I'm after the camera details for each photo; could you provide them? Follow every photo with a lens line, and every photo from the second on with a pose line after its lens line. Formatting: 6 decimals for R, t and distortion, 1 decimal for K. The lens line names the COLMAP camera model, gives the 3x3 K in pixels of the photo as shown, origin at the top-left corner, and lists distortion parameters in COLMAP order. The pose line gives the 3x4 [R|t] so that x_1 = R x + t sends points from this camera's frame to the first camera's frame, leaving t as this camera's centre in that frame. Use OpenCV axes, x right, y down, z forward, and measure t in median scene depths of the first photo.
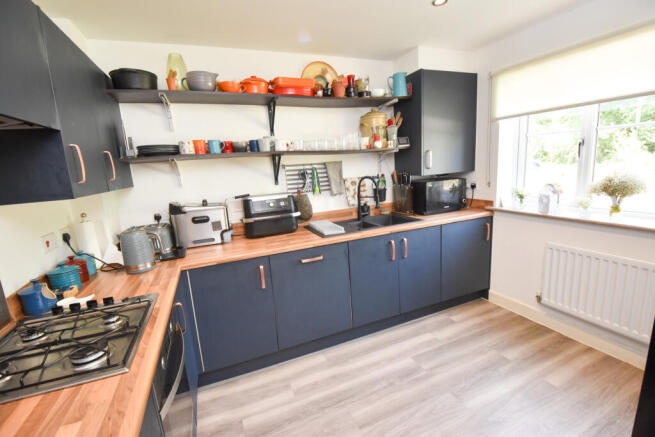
lens RADIAL K [[291.1, 0, 327.5], [0, 291.1, 218.5], [0, 0, 1]] dist [-0.019366, -0.001179]
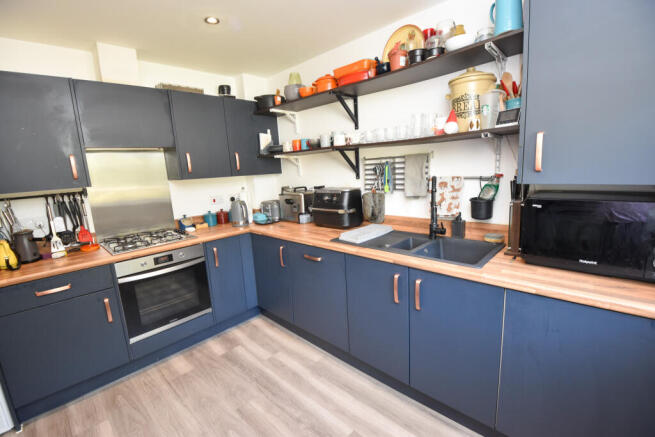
lens RADIAL K [[291.1, 0, 327.5], [0, 291.1, 218.5], [0, 0, 1]] dist [-0.019366, -0.001179]
pose [[0.391781, 0.204423, -0.897061, 0.785617], [-0.130338, 0.977503, 0.165831, -0.154640], [0.910780, 0.051951, 0.409612, 0.596336]]
